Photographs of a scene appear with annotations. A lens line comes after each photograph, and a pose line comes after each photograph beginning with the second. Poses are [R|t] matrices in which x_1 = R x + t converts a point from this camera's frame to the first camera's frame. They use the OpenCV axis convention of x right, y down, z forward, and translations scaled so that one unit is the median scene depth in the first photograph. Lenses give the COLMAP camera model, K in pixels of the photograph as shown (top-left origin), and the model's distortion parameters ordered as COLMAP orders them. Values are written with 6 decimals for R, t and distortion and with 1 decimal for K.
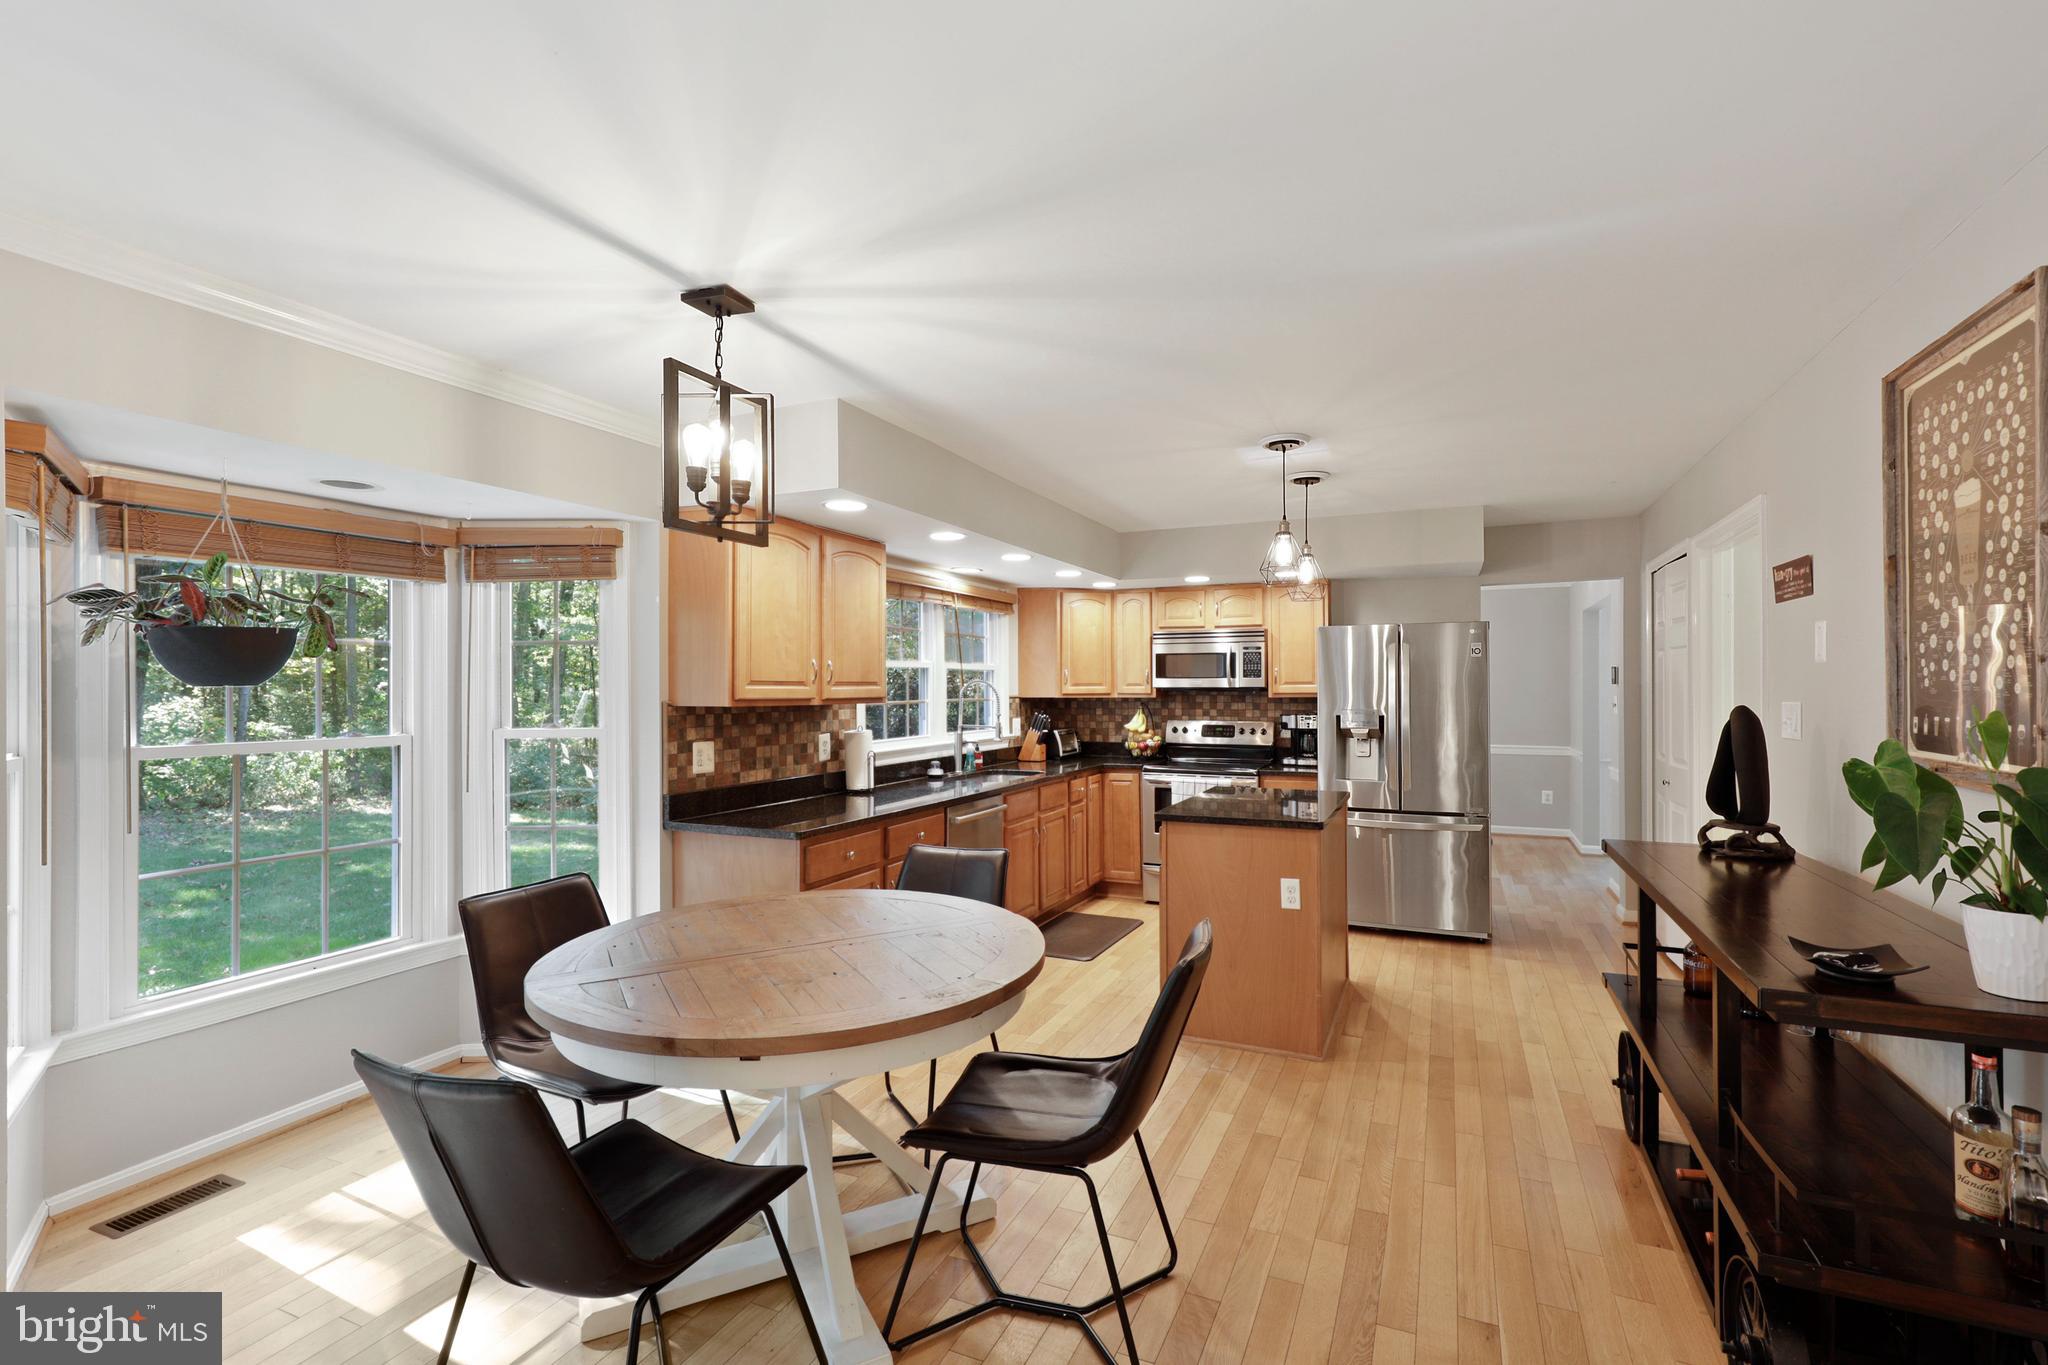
lens RADIAL K [[938.4, 0, 1017.8], [0, 938.4, 682.2], [0, 0, 1]] dist [0.005272, 0.001491]
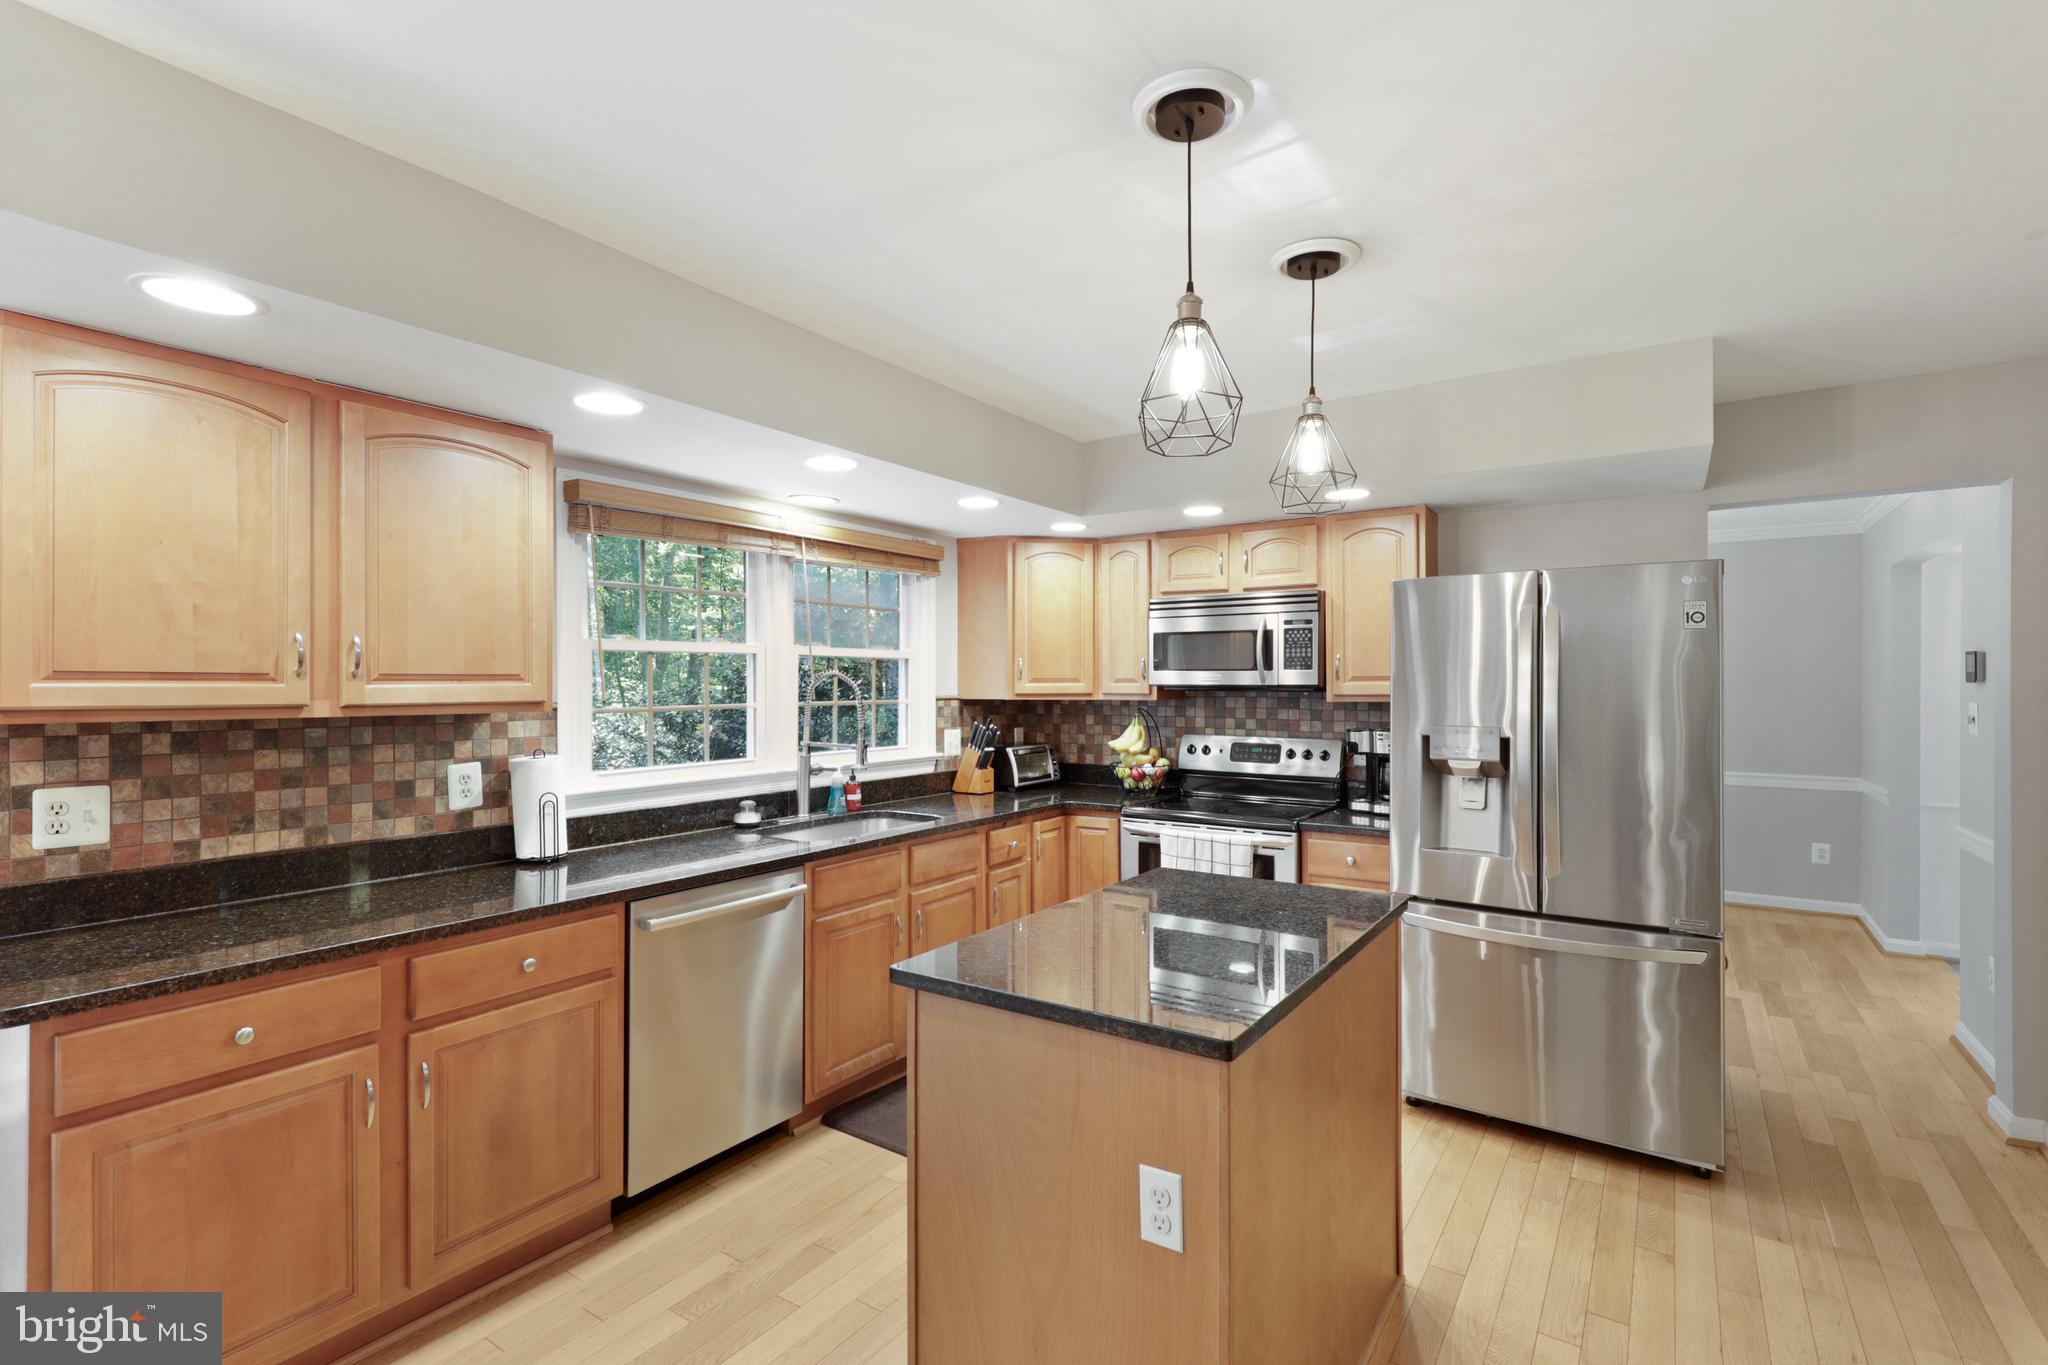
lens RADIAL K [[938.4, 0, 1029.4], [0, 938.4, 686.1], [0, 0, 1]] dist [0.005272, 0.001491]
pose [[0.985383, 0.003054, -0.170324, 0.191597], [-0.001536, 0.999958, 0.009043, 0.000724], [0.170344, -0.008650, 0.985347, 0.380330]]
